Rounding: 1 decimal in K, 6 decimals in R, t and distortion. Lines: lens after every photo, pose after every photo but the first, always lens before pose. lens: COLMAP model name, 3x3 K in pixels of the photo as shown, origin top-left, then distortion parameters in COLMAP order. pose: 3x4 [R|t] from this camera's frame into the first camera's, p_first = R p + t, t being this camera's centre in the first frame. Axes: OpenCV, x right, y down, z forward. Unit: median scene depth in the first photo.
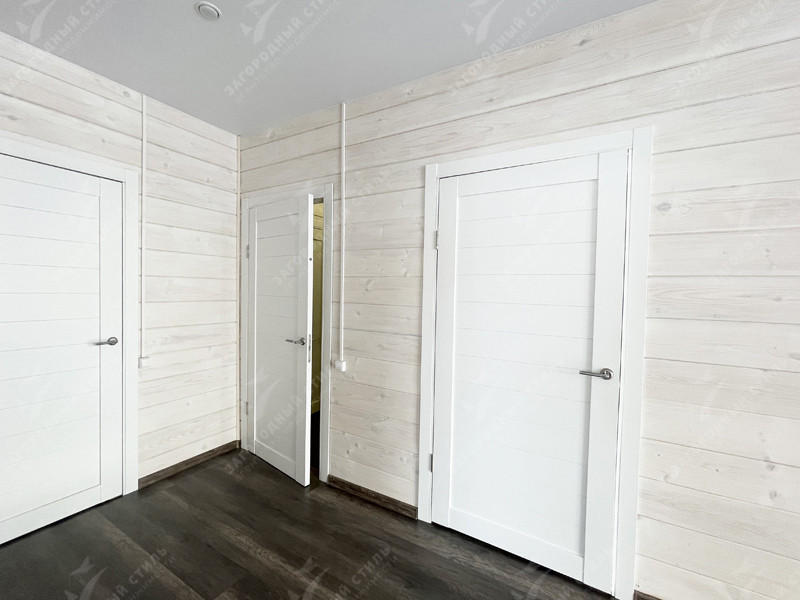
lens RADIAL K [[361.5, 0, 400.0], [0, 361.5, 300.0], [0, 0, 1]] dist [-0.000765, 0.000004]
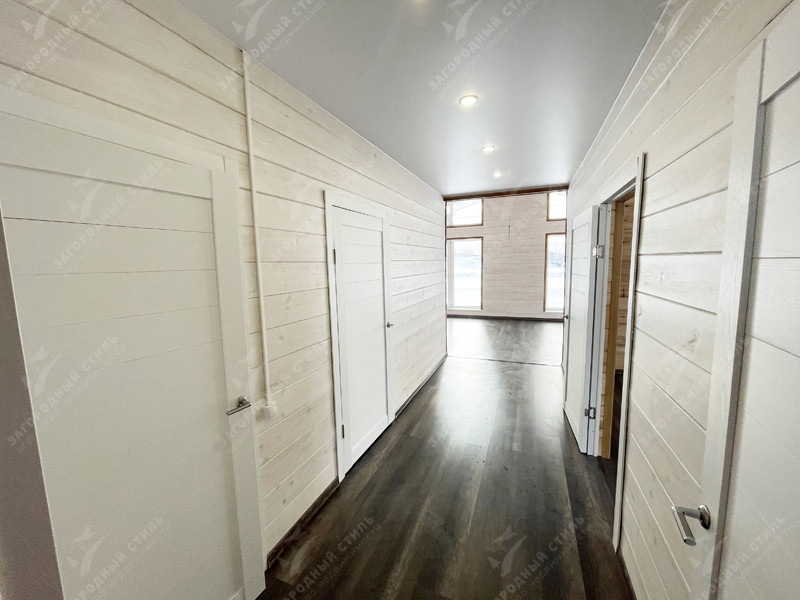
lens RADIAL K [[322.0, 0, 412.0], [0, 322.0, 299.2], [0, 0, 1]] dist [-0.000786, 0.000059]
pose [[-0.187272, -0.131255, 0.973500, -0.968383], [0.040921, 0.989130, 0.141235, -0.158004], [-0.981455, 0.066286, -0.179865, 0.899124]]
